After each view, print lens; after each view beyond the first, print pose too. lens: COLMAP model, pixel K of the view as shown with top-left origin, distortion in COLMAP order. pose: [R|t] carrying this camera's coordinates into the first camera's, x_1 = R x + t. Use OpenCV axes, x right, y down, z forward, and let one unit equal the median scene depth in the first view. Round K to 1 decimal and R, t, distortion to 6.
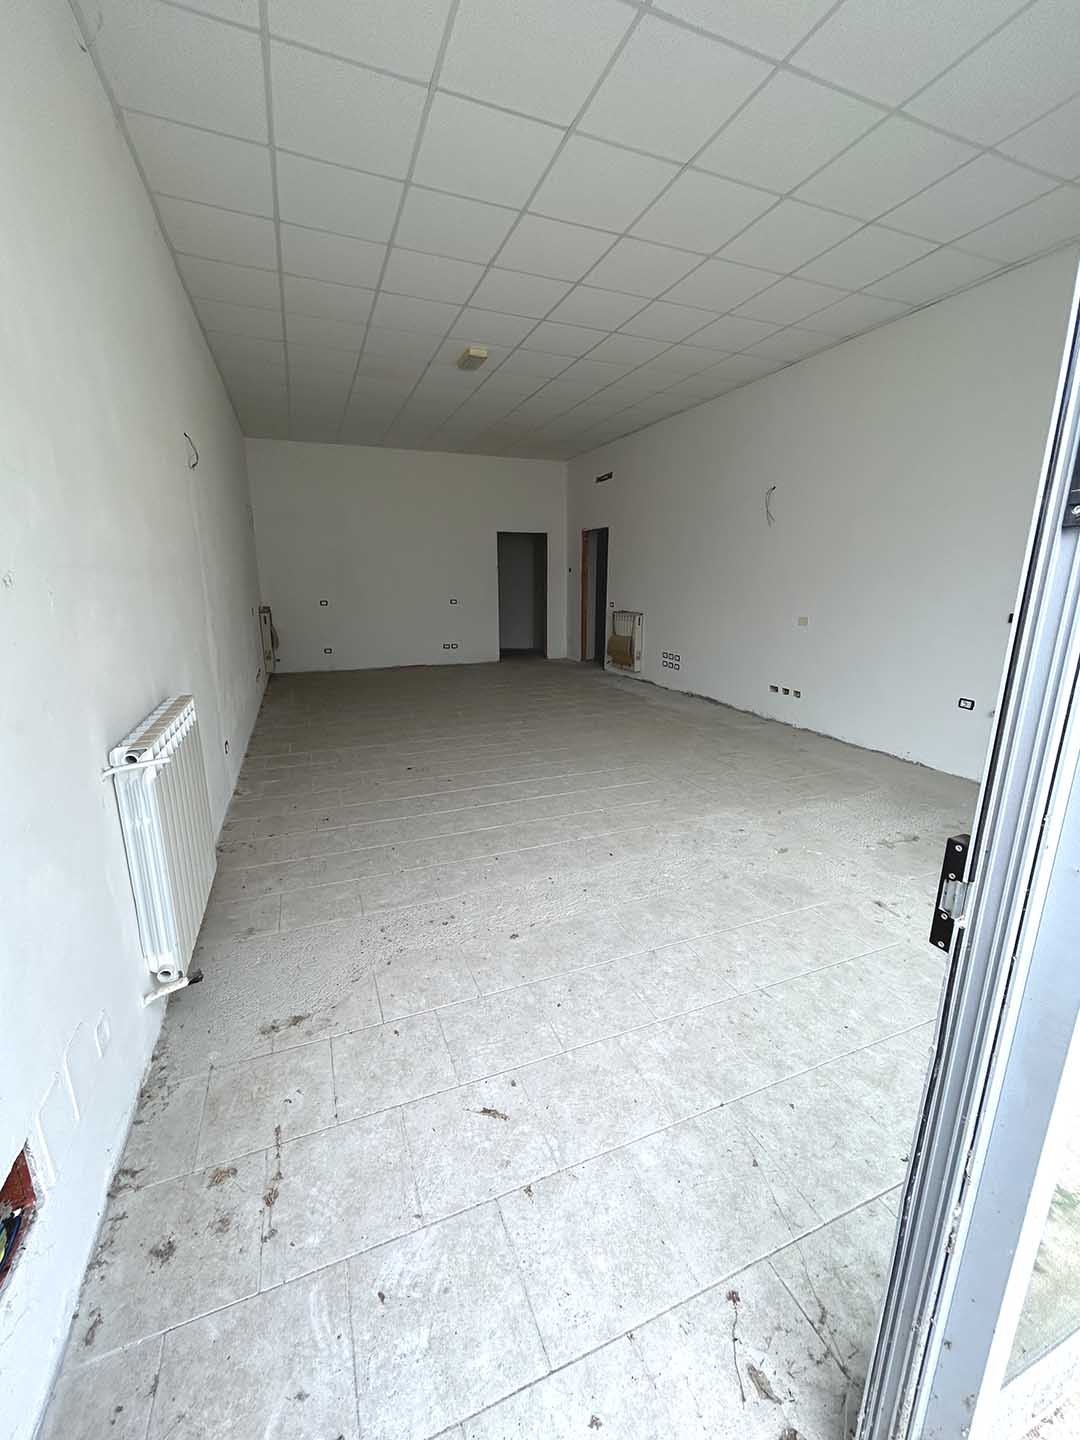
lens RADIAL K [[581.7, 0, 545.8], [0, 581.7, 718.6], [0, 0, 1]] dist [-0.001831, 0.000285]
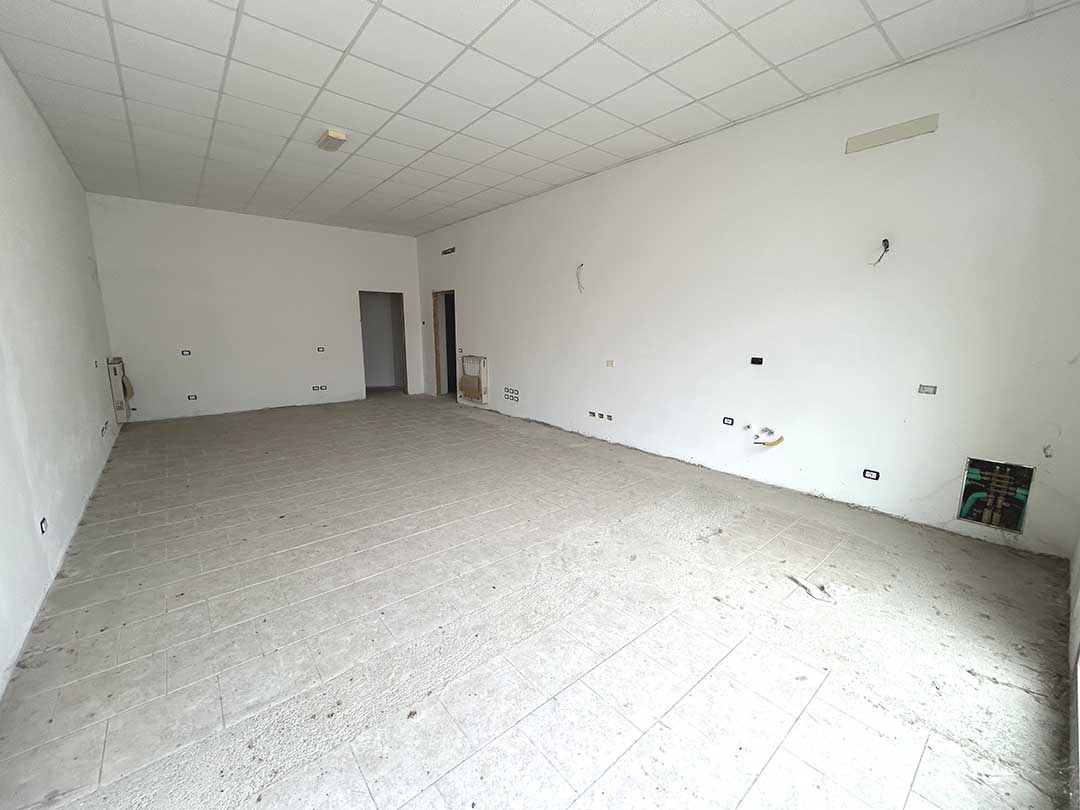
lens RADIAL K [[436.3, 0, 540.0], [0, 436.3, 405.0], [0, 0, 1]] dist [-0.001831, 0.000285]
pose [[0.952529, -0.049721, 0.300359, -0.020767], [0.067857, 0.996429, -0.050246, -0.036672], [-0.296789, 0.068242, 0.952502, 0.111249]]
